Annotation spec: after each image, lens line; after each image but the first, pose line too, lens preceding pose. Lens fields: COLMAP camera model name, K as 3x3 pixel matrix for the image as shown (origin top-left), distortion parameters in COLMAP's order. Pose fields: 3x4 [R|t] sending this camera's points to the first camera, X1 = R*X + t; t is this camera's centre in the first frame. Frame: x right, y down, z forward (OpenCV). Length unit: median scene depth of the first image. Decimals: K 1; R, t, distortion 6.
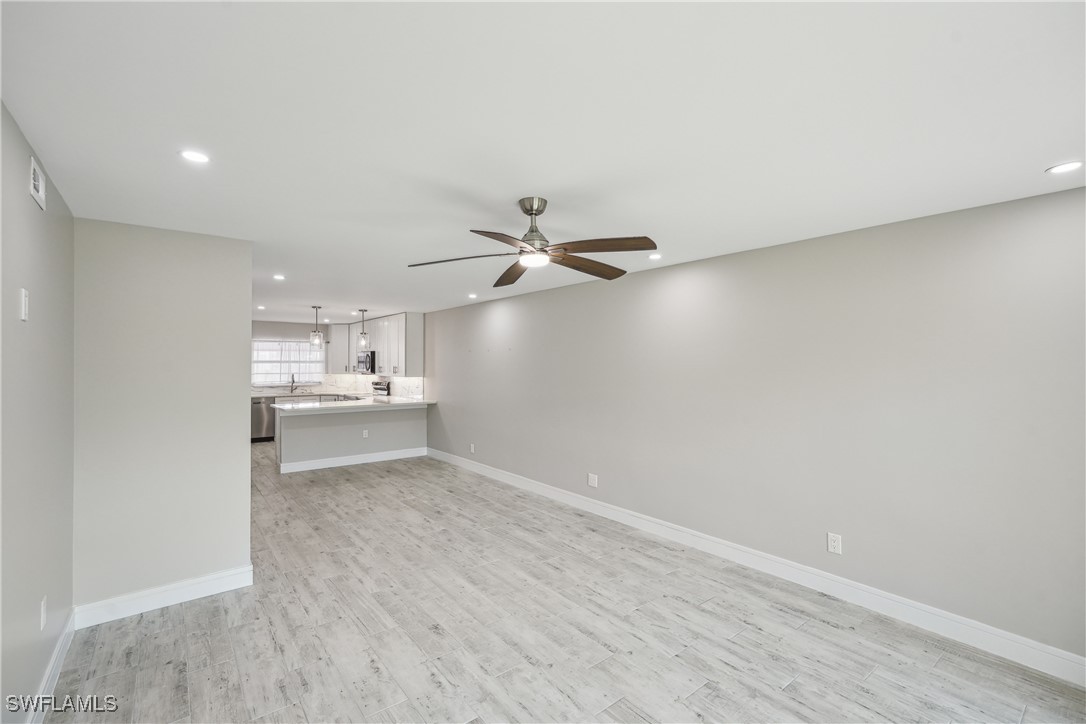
lens RADIAL K [[483.8, 0, 543.0], [0, 483.8, 362.0], [0, 0, 1]] dist [-0.015410, 0.011829]
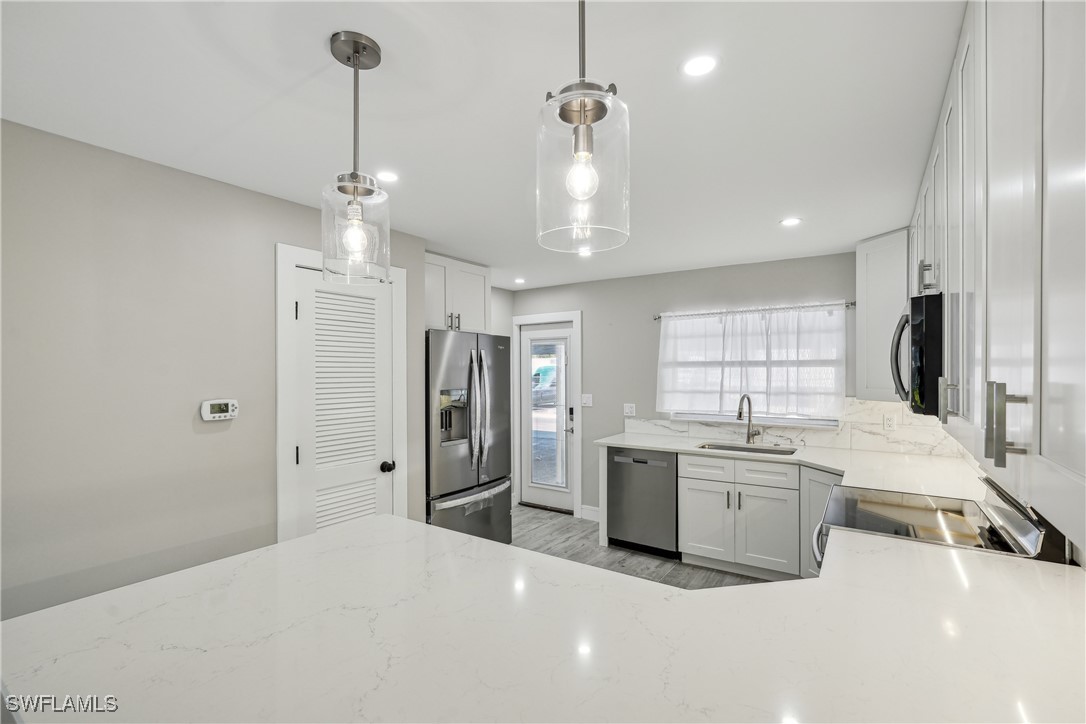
lens RADIAL K [[488.2, 0, 518.1], [0, 488.2, 372.8], [0, 0, 1]] dist [-0.043378, 0.008323]
pose [[0.260084, 0.001864, -0.965584, -0.457766], [0.006722, 0.999970, 0.003741, 0.010656], [0.965563, -0.007464, 0.260064, 1.698842]]
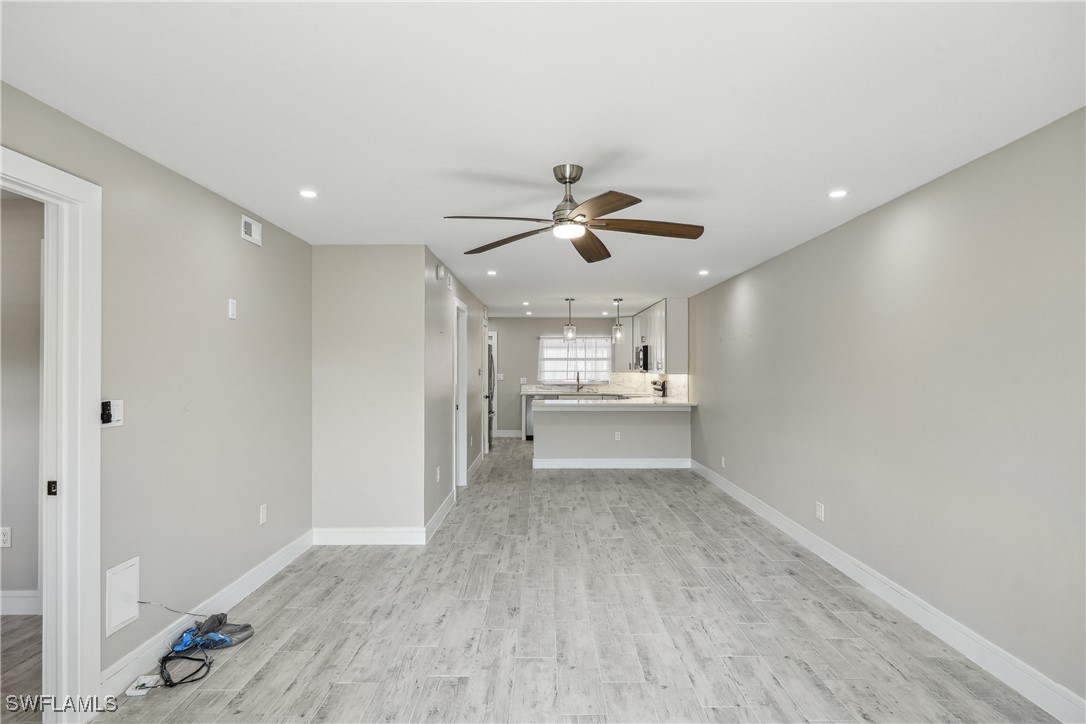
lens RADIAL K [[613.4, 0, 539.9], [0, 613.4, 360.9], [0, 0, 1]] dist [-0.003920, 0.001556]
pose [[0.780870, -0.007943, -0.624643, 0.412694], [0.003399, 0.999958, -0.008465, 0.030653], [0.624685, 0.004487, 0.780864, 0.024448]]
